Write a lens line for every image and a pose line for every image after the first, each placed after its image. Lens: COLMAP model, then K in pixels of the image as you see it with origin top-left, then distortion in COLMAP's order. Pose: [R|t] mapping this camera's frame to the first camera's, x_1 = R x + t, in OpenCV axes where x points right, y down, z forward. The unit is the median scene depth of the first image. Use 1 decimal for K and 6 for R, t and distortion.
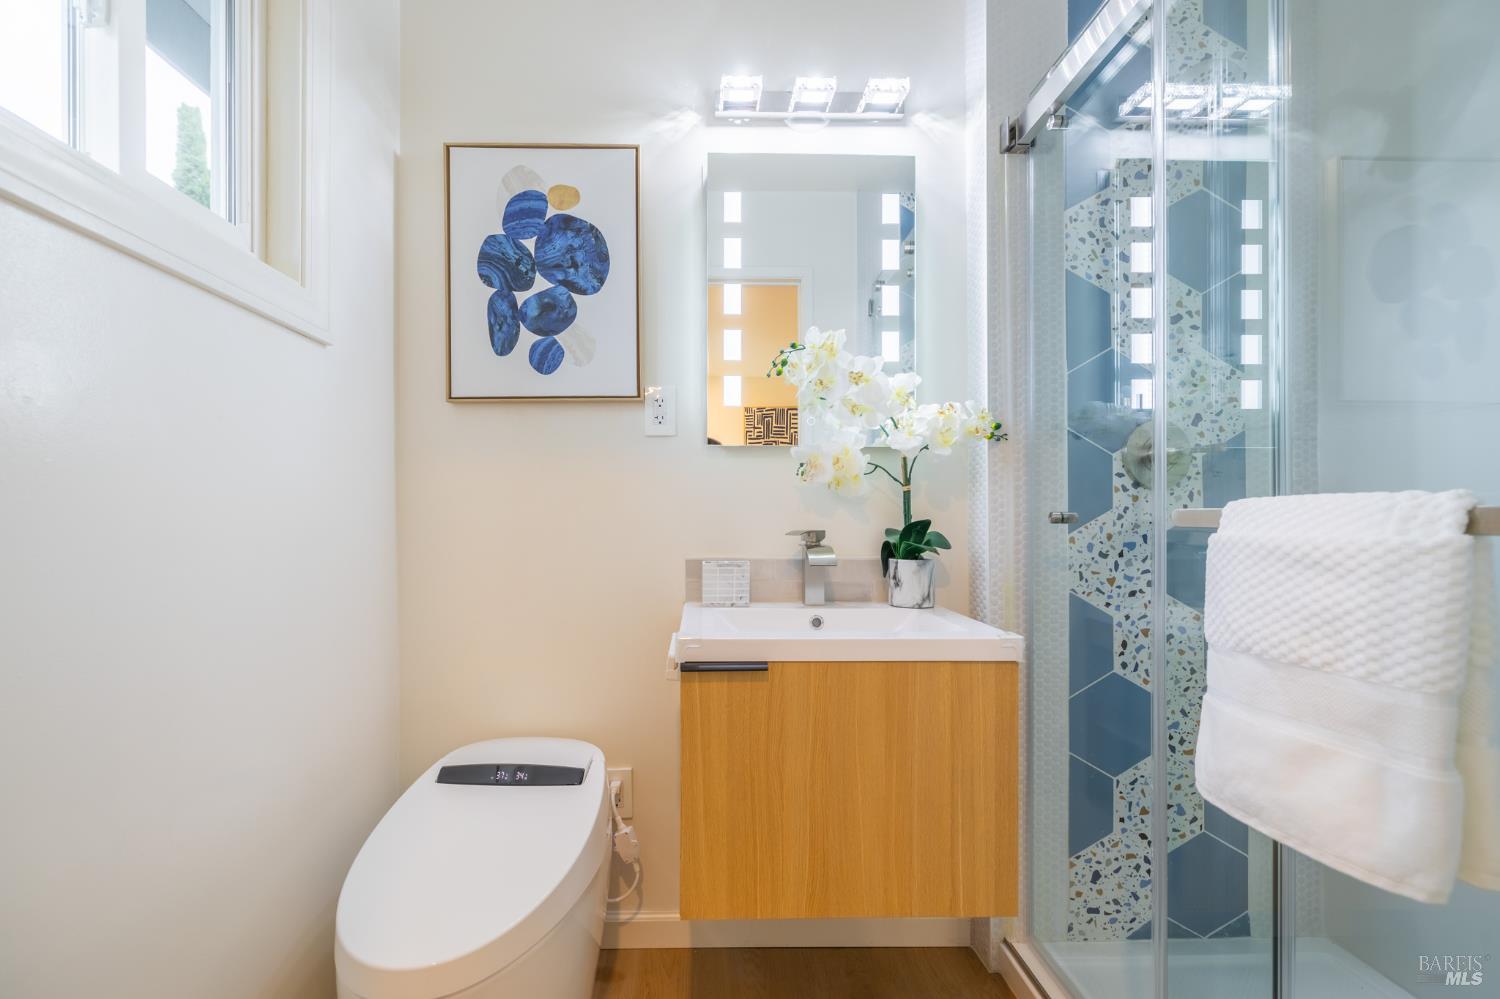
lens RADIAL K [[639.7, 0, 752.9], [0, 639.7, 501.8], [0, 0, 1]] dist [0.003066, -0.000233]
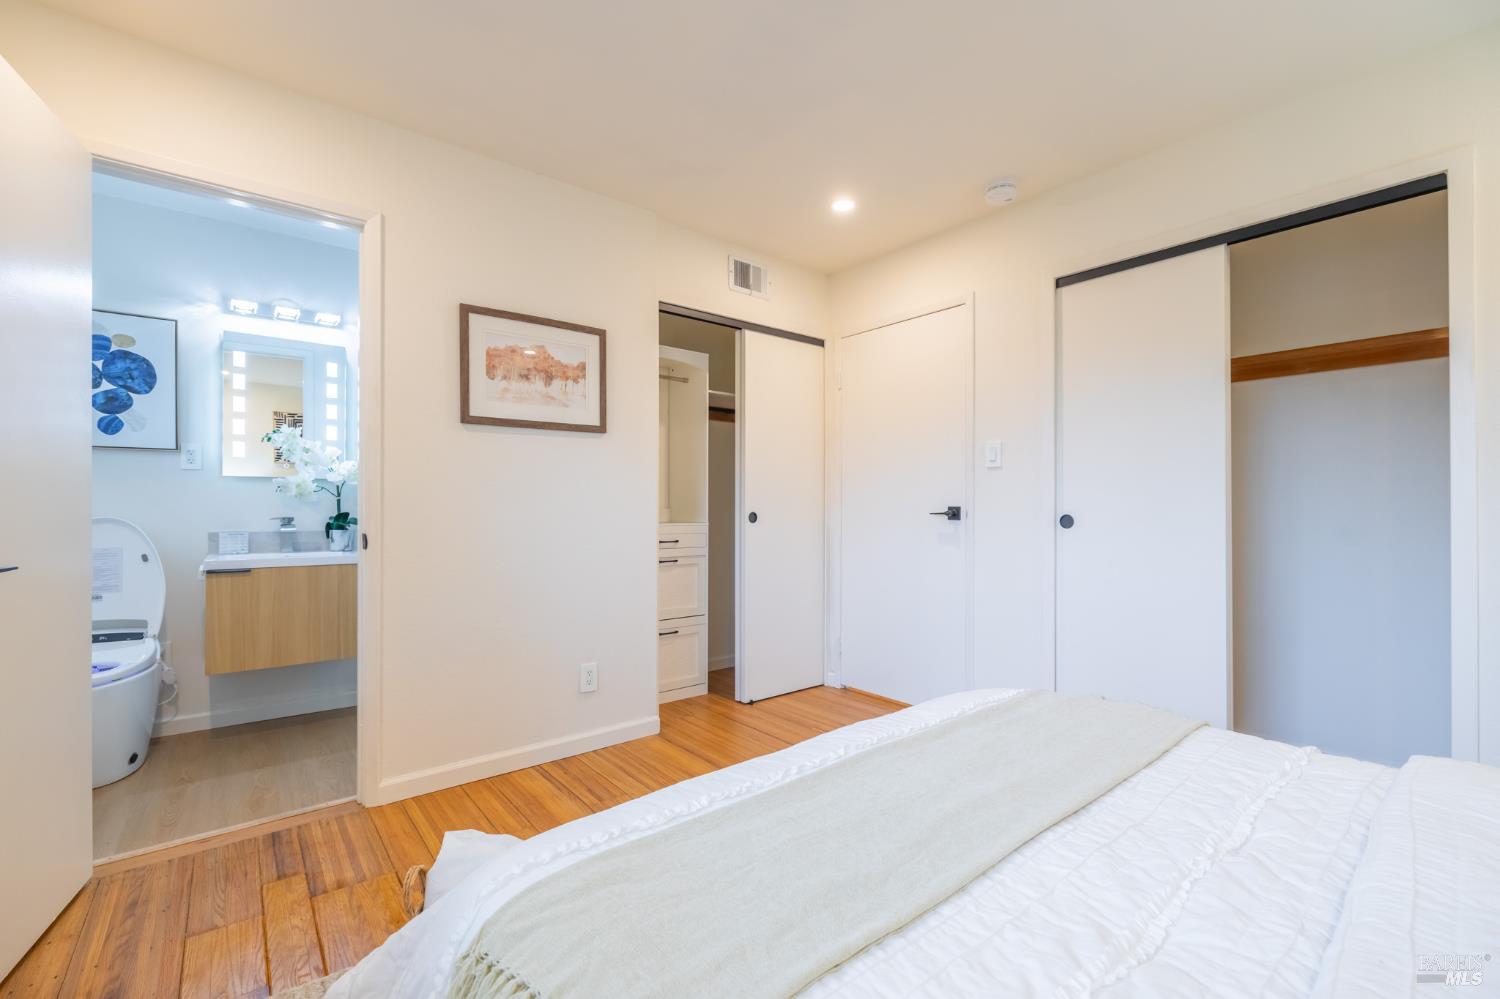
lens RADIAL K [[639.7, 0, 752.9], [0, 639.7, 501.8], [0, 0, 1]] dist [0.003066, -0.000233]
pose [[0.823671, 0.004033, 0.567054, 0.158787], [-0.011970, 0.999876, 0.010275, -0.046467], [-0.566942, -0.015251, 0.823617, -1.599695]]
